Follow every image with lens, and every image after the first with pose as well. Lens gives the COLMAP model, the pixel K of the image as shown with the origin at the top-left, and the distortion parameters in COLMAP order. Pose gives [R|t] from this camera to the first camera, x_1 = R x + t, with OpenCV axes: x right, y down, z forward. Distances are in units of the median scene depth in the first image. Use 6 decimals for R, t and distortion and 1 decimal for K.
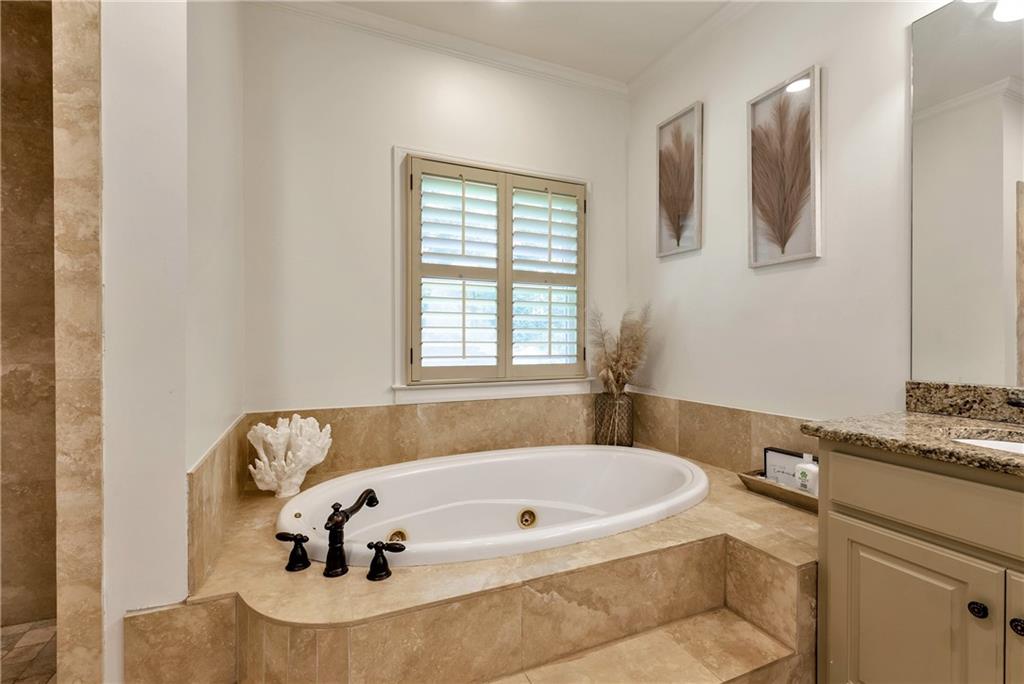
lens RADIAL K [[454.3, 0, 515.4], [0, 454.3, 341.7], [0, 0, 1]] dist [0.003868, -0.000062]
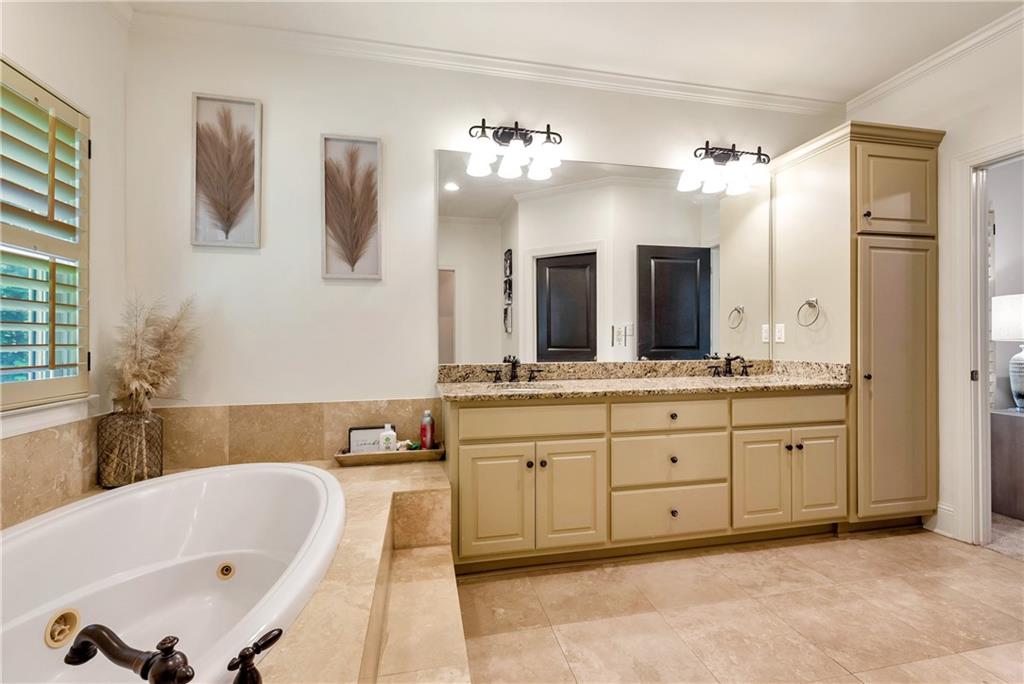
lens RADIAL K [[454.3, 0, 517.3], [0, 454.3, 339.9], [0, 0, 1]] dist [0.003868, -0.000062]
pose [[0.201254, 0.000315, 0.979539, -0.540607], [0.008300, 0.999964, -0.002027, 0.000820], [-0.979504, 0.008538, 0.201244, 0.303714]]
